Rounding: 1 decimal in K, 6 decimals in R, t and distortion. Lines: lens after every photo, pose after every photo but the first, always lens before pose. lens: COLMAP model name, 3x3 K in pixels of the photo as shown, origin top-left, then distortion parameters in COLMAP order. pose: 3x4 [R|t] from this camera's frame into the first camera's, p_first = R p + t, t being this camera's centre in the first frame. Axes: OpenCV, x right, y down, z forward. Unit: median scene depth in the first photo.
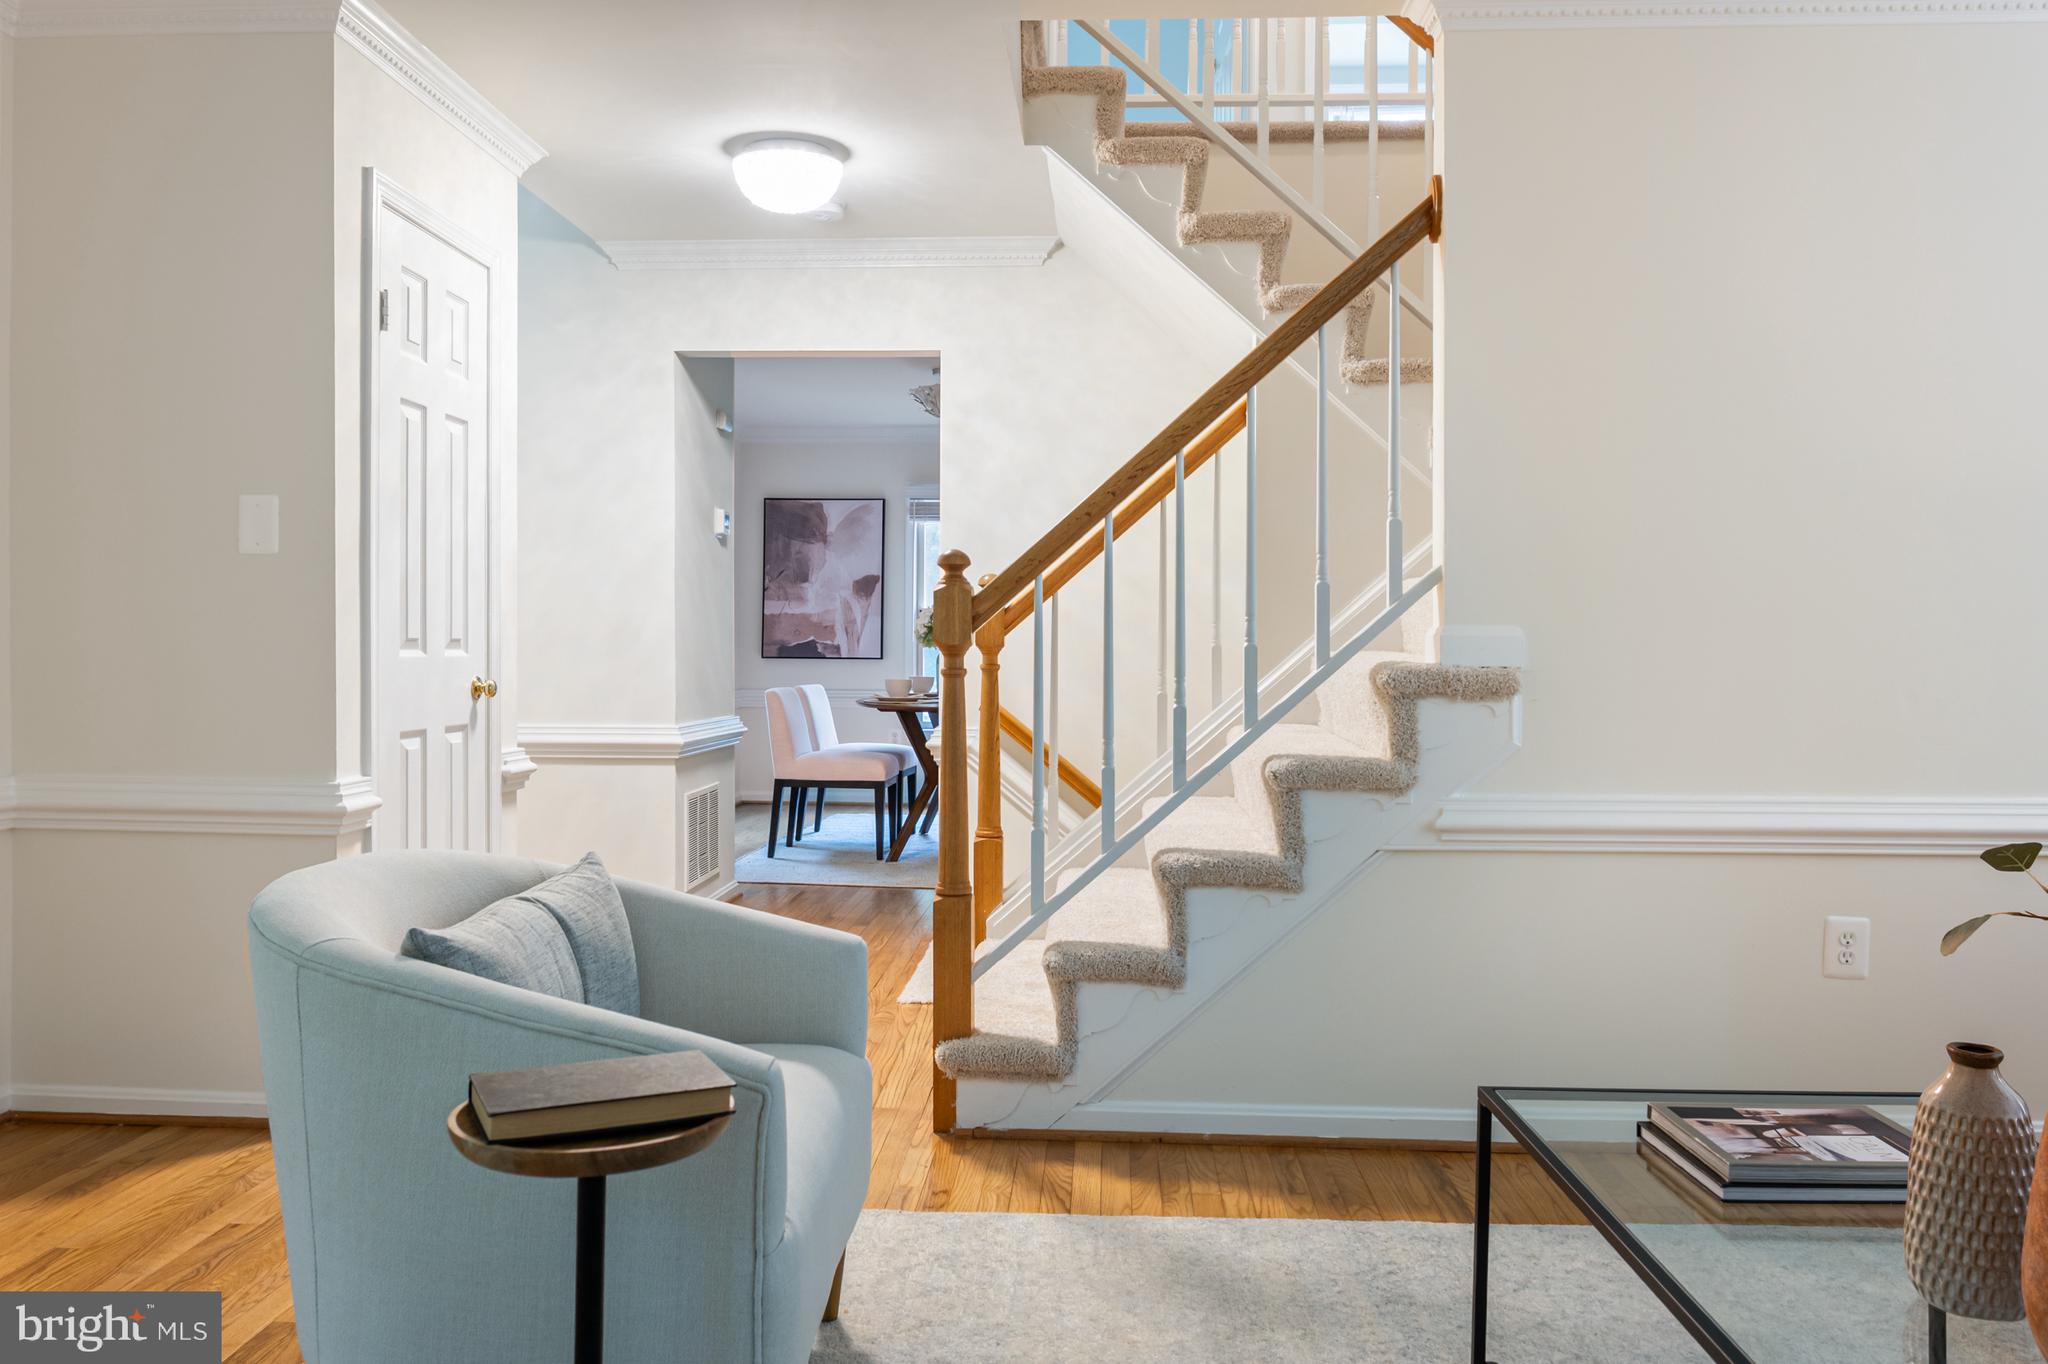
lens RADIAL K [[1515.2, 0, 1025.5], [0, 1515.2, 667.4], [0, 0, 1]] dist [-0.037196, -0.000707]
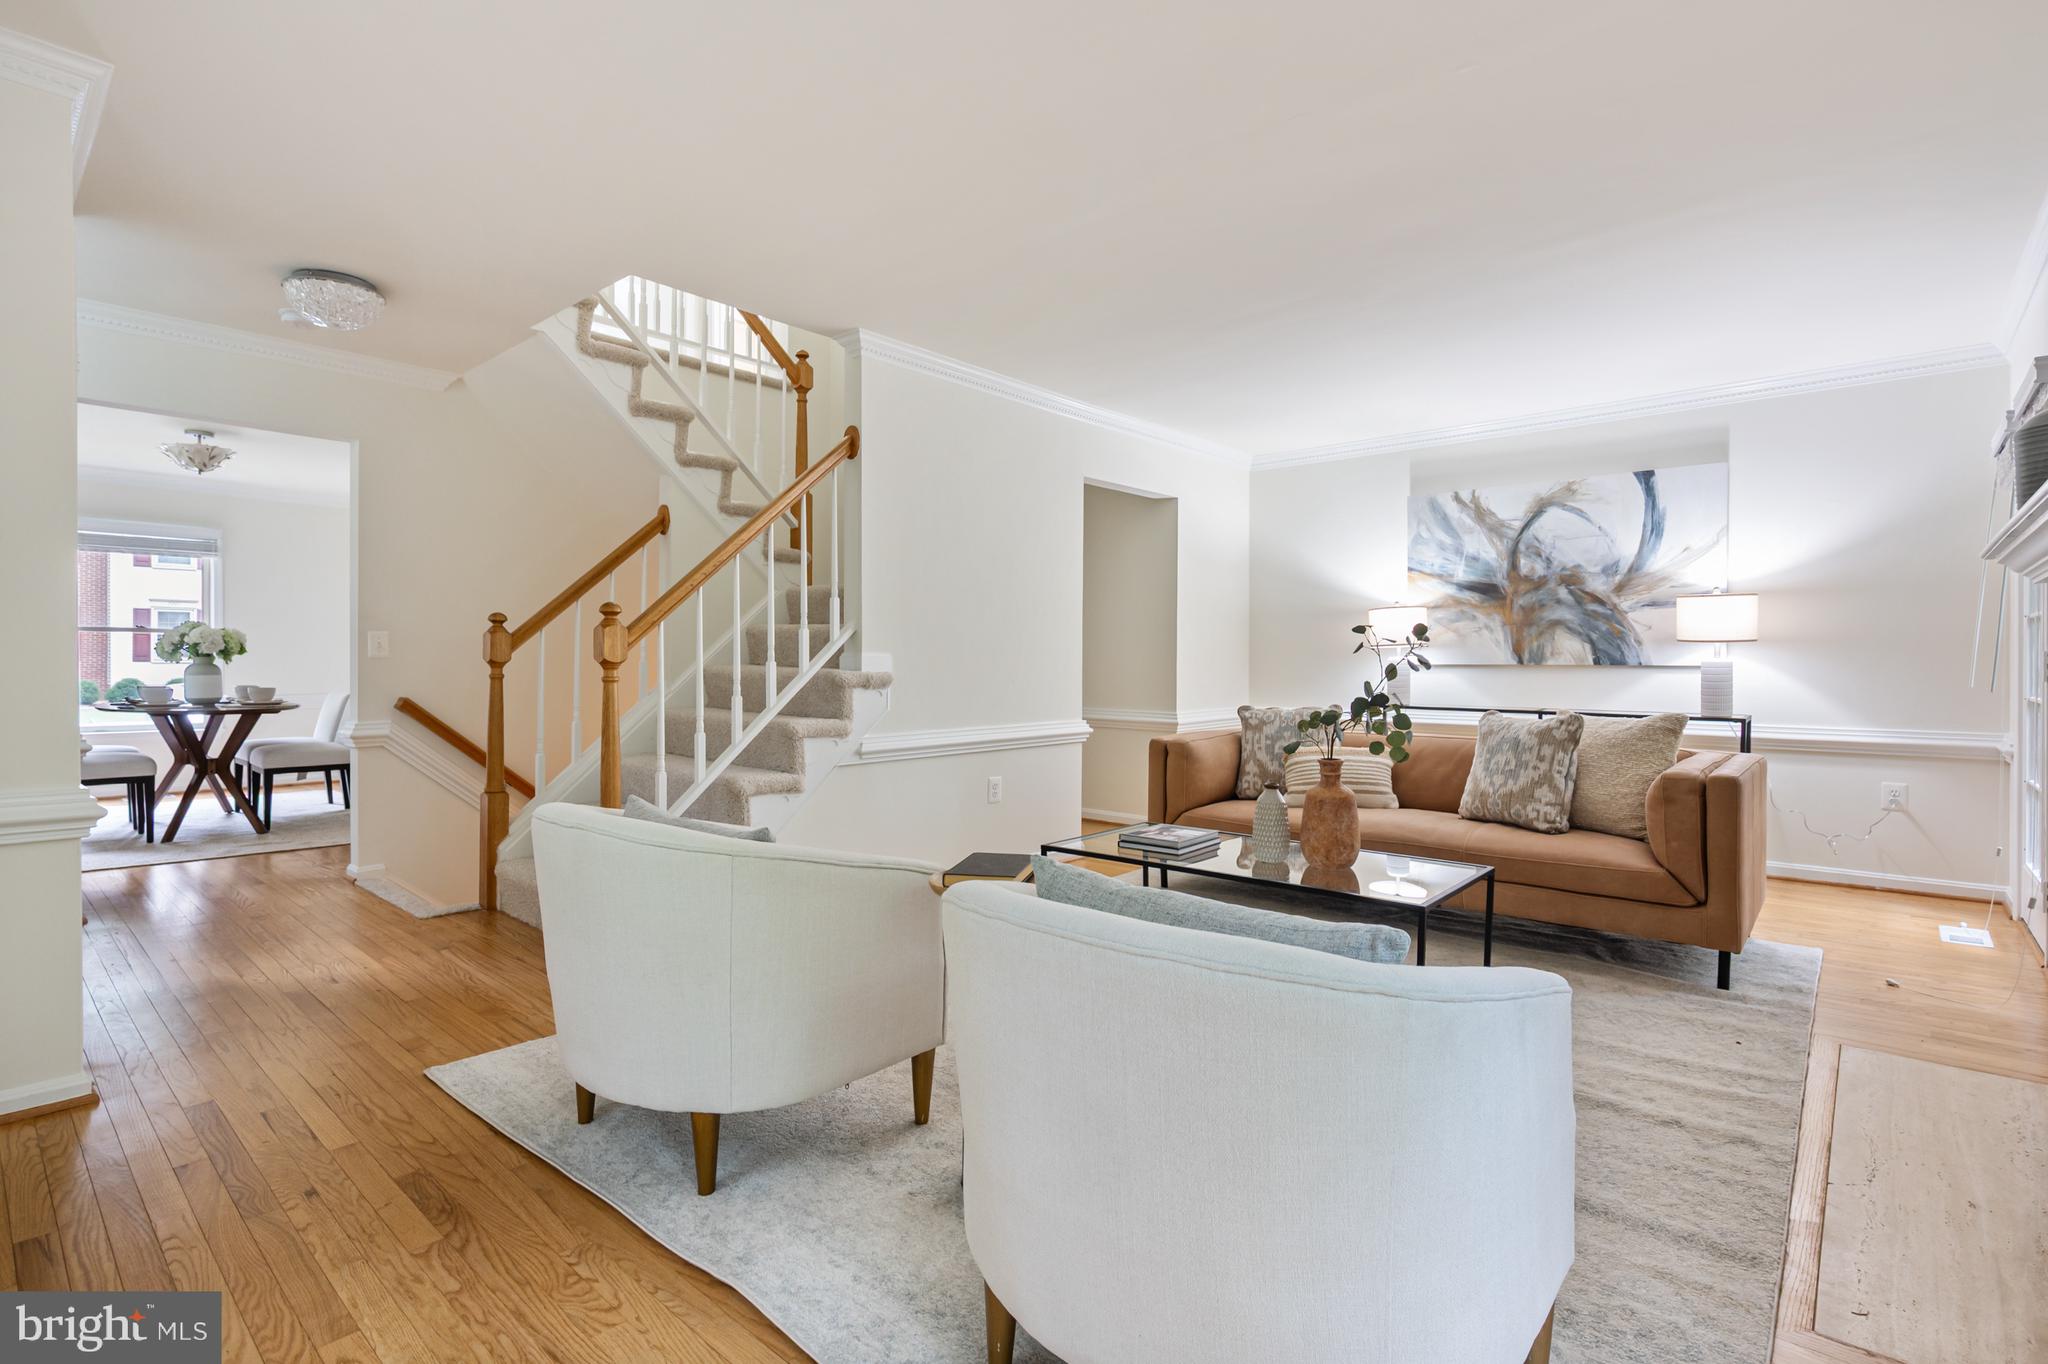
lens RADIAL K [[958.5, 0, 1022.5], [0, 958.5, 681.6], [0, 0, 1]] dist [0.005093, 0.000100]
pose [[0.624182, -0.018531, 0.781060, -0.448750], [0.009232, 0.999824, 0.016343, -0.005408], [-0.781225, -0.002991, 0.624243, 0.019802]]
